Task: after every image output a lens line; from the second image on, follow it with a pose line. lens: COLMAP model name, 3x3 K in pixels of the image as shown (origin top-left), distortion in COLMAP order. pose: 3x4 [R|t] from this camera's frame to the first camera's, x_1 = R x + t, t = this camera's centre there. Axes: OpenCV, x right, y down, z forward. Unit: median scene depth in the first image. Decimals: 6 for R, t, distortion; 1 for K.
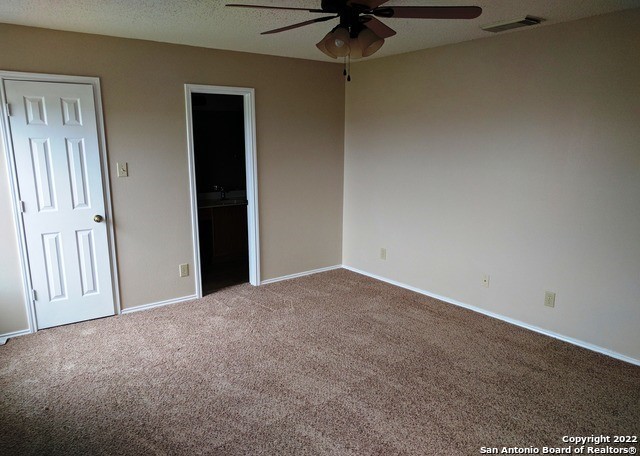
lens RADIAL K [[479.8, 0, 317.6], [0, 479.8, 243.2], [0, 0, 1]] dist [-0.000467, -0.000093]
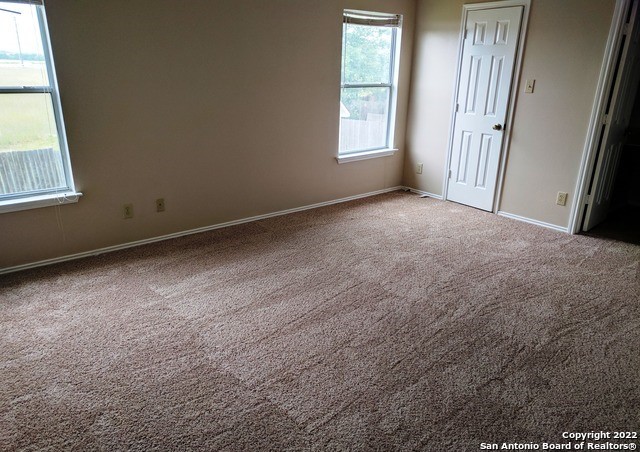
lens RADIAL K [[482.6, 0, 317.2], [0, 482.6, 240.4], [0, 0, 1]] dist [0.006634, 0.004567]
pose [[0.047109, 0.349370, -0.935800, 0.732923], [-0.235431, 0.914330, 0.329503, -0.082172], [0.970749, 0.204794, 0.125326, 0.470774]]
